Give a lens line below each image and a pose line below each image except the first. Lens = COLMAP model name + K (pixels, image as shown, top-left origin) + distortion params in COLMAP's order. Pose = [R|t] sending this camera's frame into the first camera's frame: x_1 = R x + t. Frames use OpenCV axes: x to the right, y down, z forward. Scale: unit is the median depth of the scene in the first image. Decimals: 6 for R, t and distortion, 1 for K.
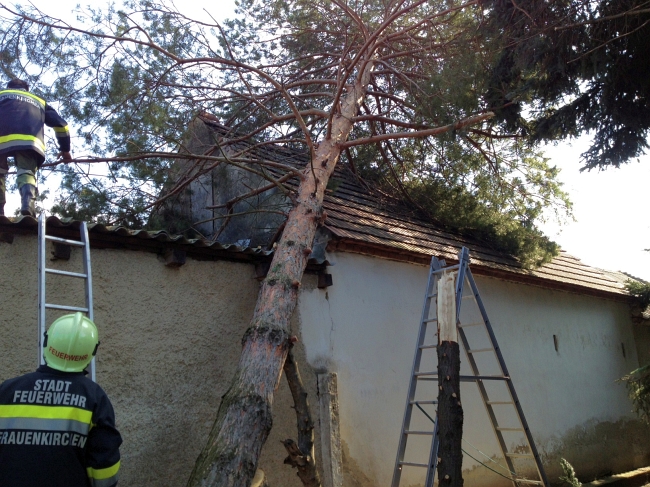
lens RADIAL K [[602.1, 0, 327.5], [0, 602.1, 239.7], [0, 0, 1]] dist [0.167767, -0.326386]
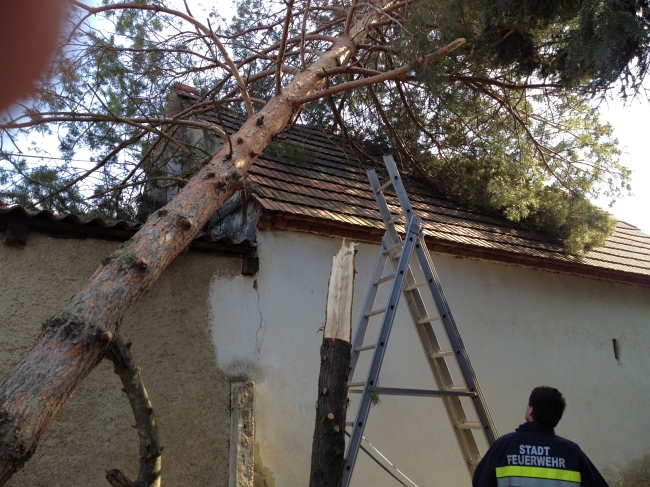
lens RADIAL K [[602.1, 0, 327.5], [0, 602.1, 239.7], [0, 0, 1]] dist [0.167767, -0.326386]
pose [[0.978837, -0.023724, -0.203262, 0.282916], [0.021551, 0.999685, -0.012897, 0.050825], [0.203504, 0.008244, 0.979039, 0.259752]]
